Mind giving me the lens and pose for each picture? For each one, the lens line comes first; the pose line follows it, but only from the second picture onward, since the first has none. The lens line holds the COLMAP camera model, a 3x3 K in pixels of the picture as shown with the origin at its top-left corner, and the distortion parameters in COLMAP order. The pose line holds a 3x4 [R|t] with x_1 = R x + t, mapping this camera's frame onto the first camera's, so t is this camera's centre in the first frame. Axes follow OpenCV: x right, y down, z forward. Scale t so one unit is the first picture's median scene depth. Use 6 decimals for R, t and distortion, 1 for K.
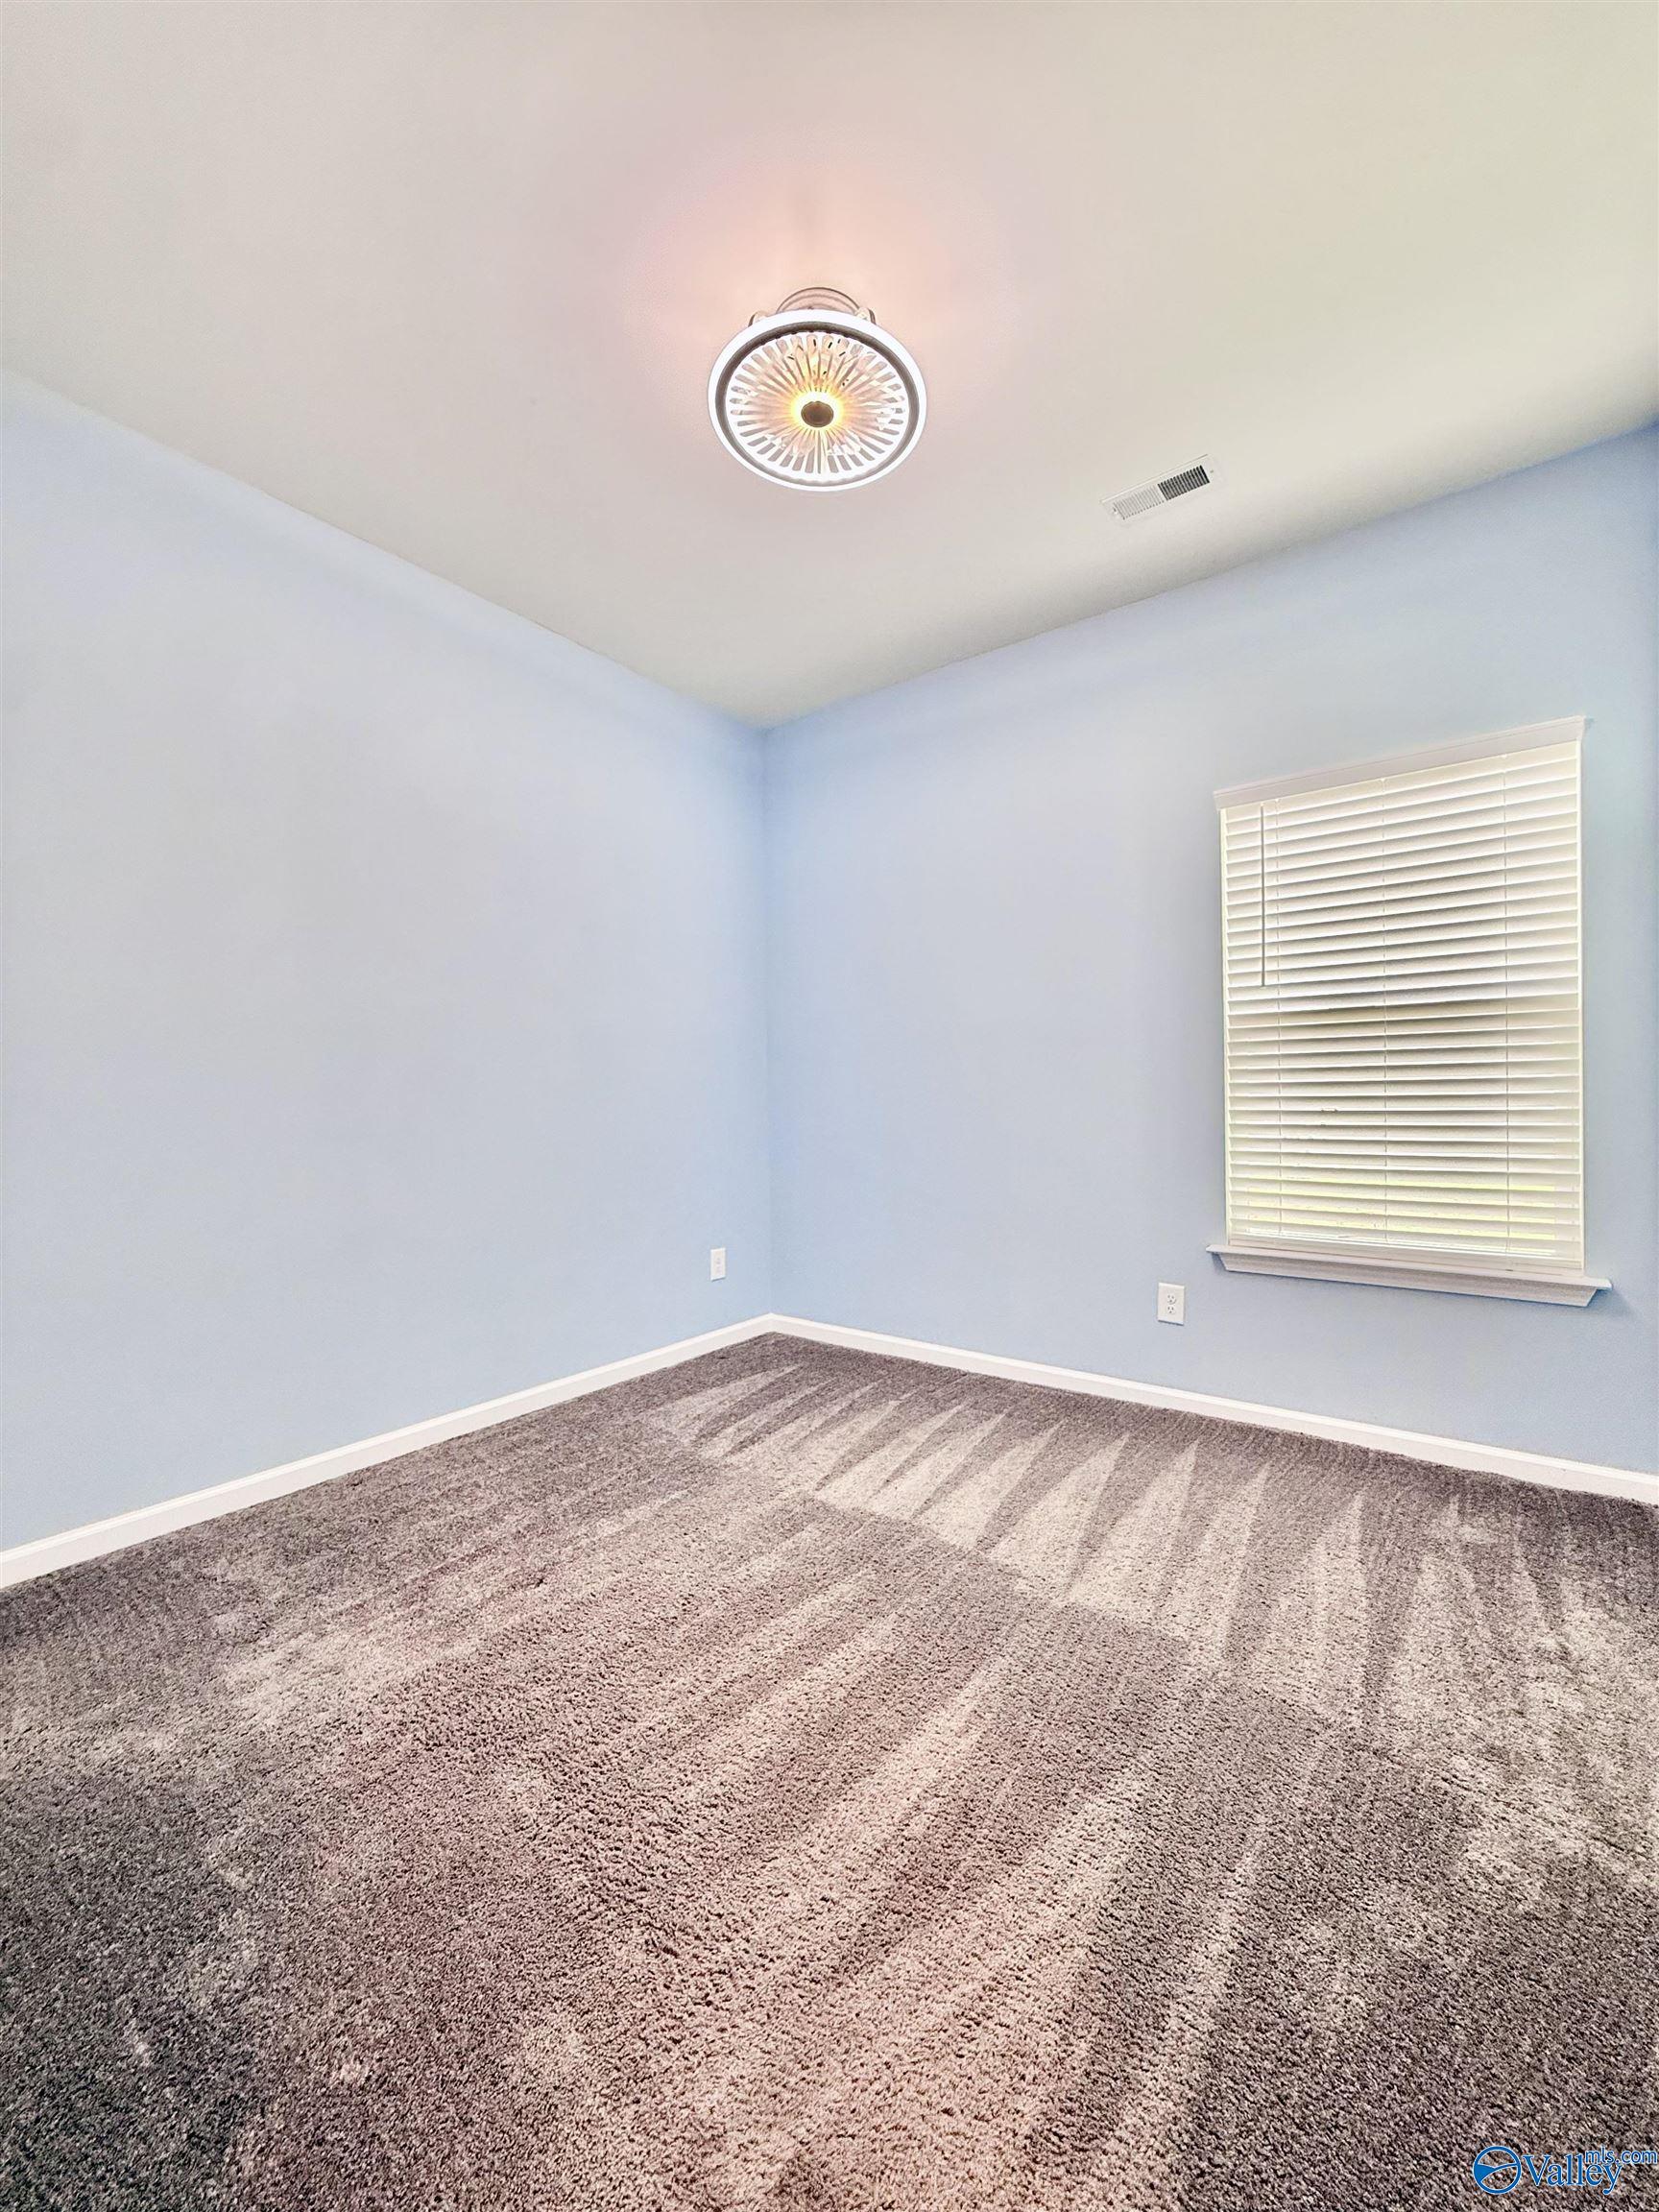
lens RADIAL K [[884.2, 0, 829.6], [0, 884.2, 1107.2], [0, 0, 1]] dist [-0.000777, -0.000462]
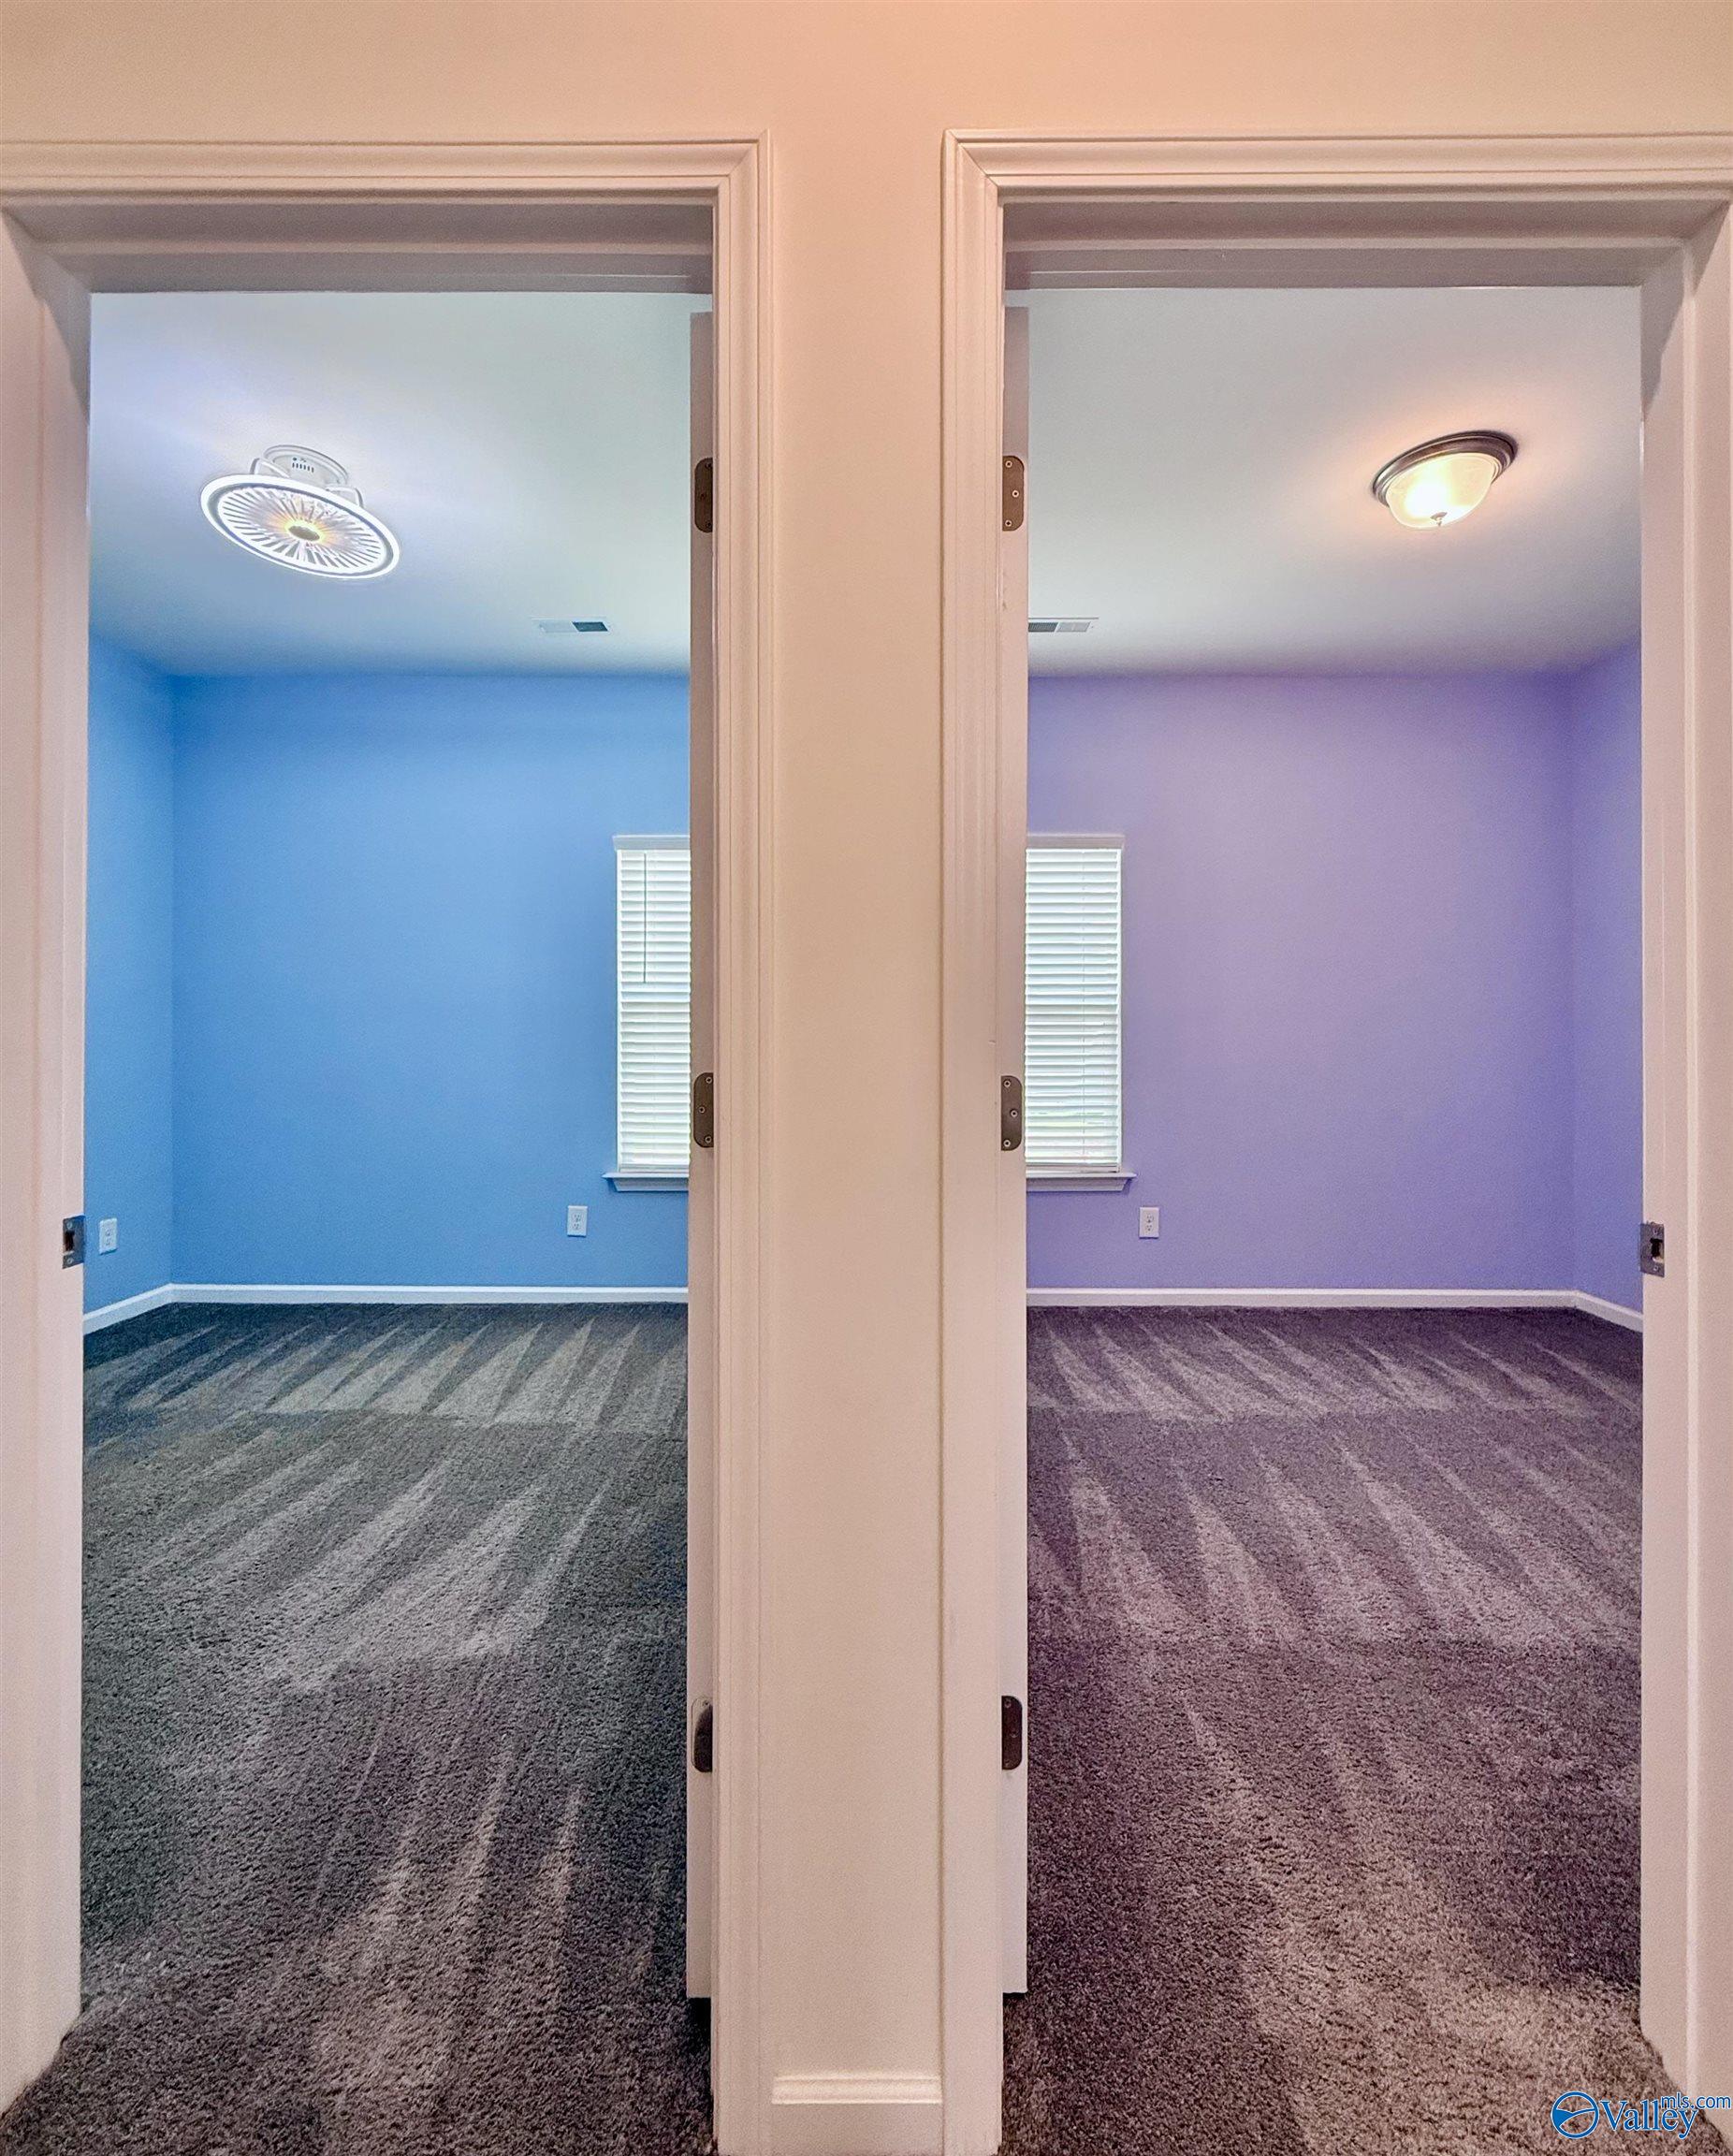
lens RADIAL K [[957.8, 0, 867.7], [0, 957.8, 1032.3], [0, 0, 1]] dist [0.001097, 0.000214]
pose [[0.803540, 0.019644, 0.594926, -0.139661], [-0.005681, 0.999663, -0.025335, -0.027442], [-0.595223, 0.016978, 0.803381, -0.479935]]
